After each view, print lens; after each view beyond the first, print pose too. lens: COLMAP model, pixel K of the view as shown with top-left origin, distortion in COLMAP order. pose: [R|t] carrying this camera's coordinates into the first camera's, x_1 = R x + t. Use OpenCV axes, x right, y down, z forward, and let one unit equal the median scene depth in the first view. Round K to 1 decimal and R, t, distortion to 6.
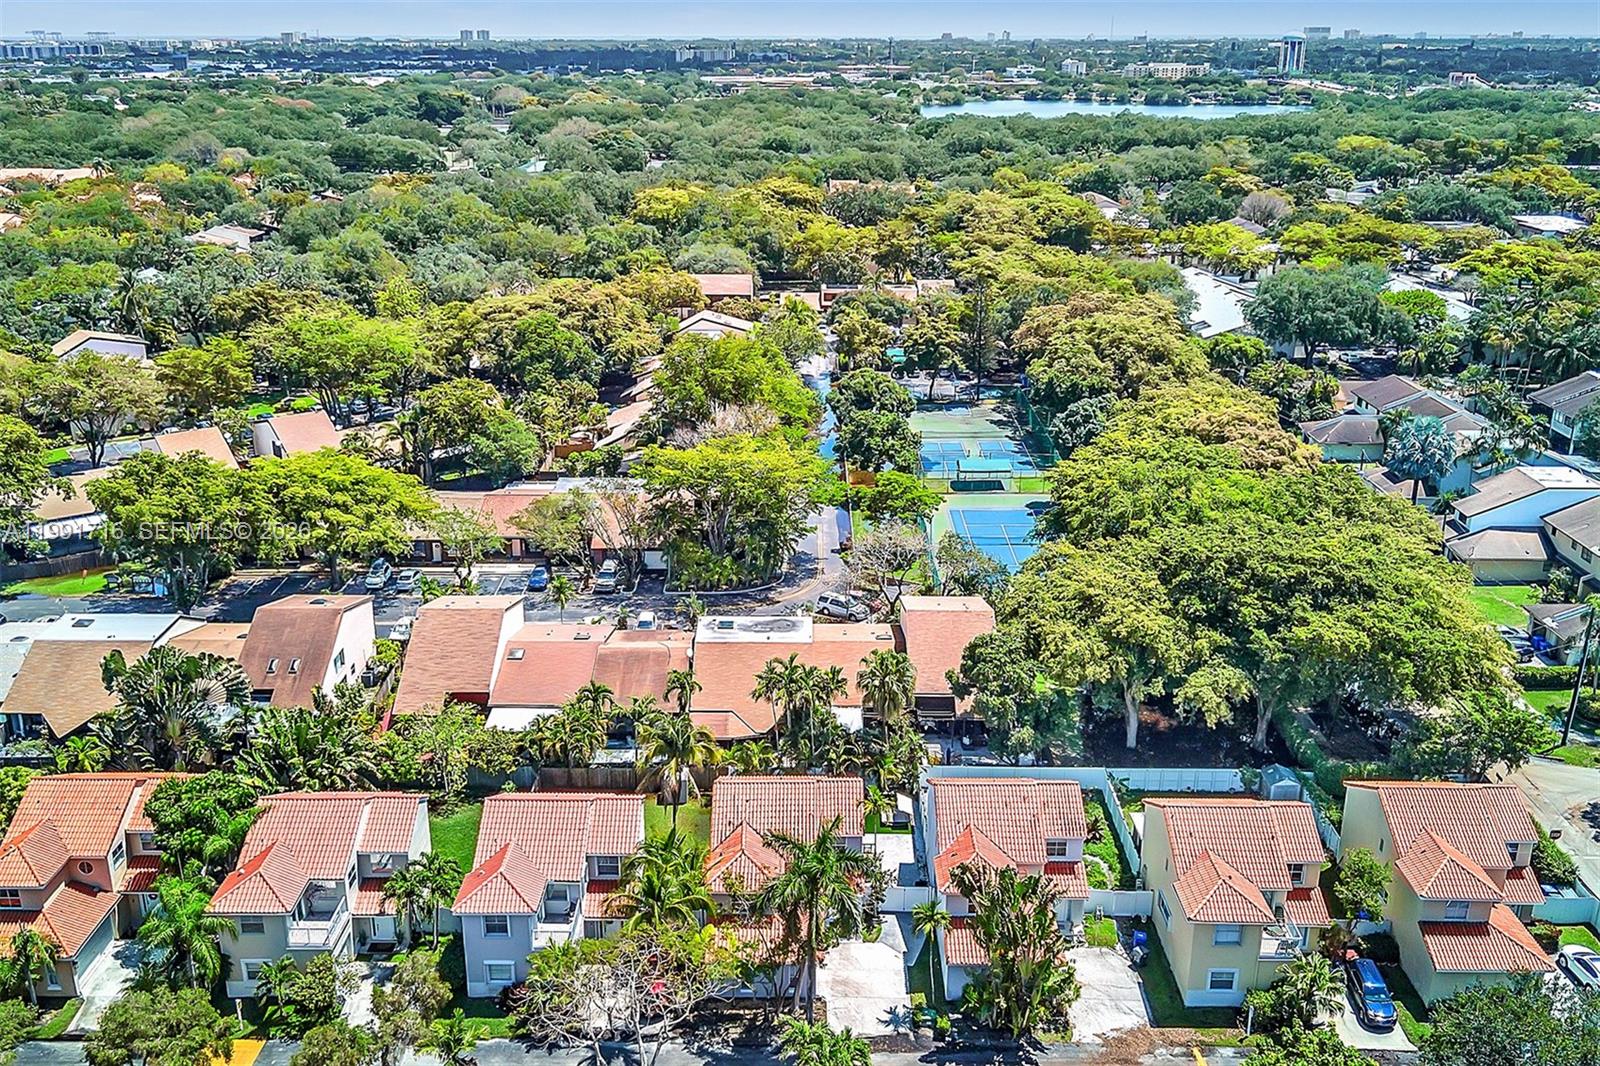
lens RADIAL K [[1250.9, 0, 800.0], [0, 1250.9, 533.0], [0, 0, 1]] dist [0.010225, 0.001926]
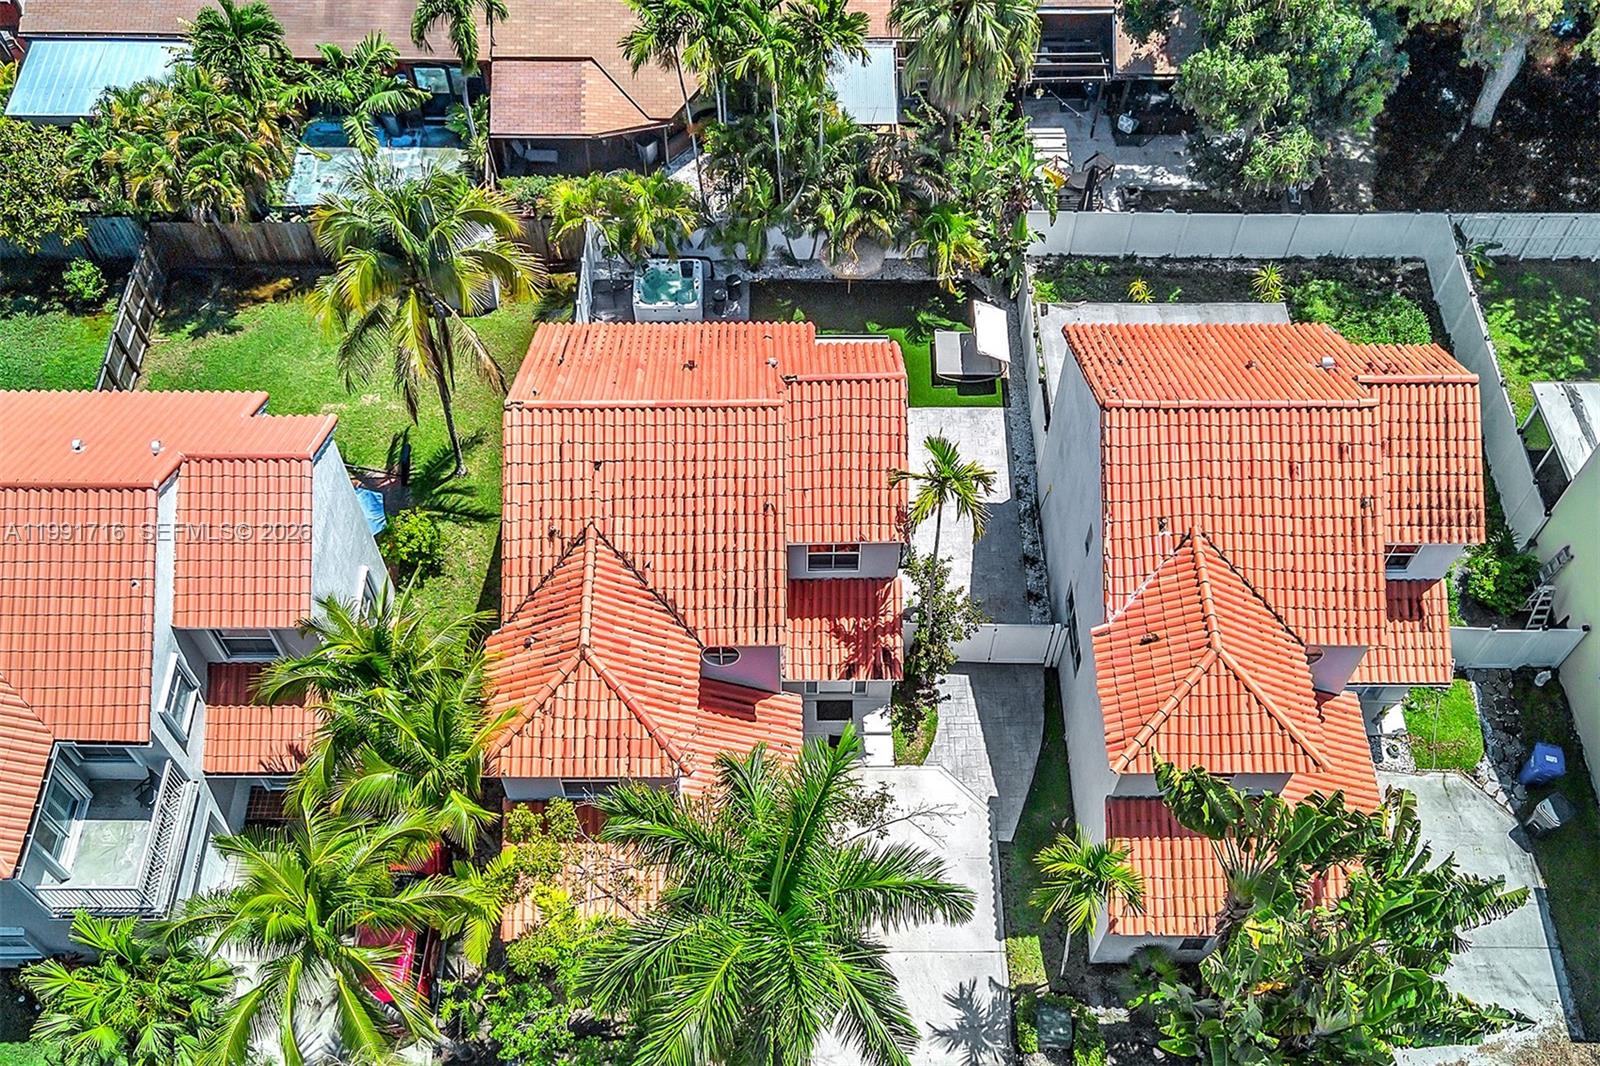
lens RADIAL K [[1250.9, 0, 800.0], [0, 1250.9, 533.0], [0, 0, 1]] dist [0.010225, 0.001926]
pose [[0.999893, -0.007825, 0.012385, 0.011236], [-0.001924, 0.767941, 0.640518, -0.007517], [-0.014524, -0.640473, 0.767843, 0.611103]]
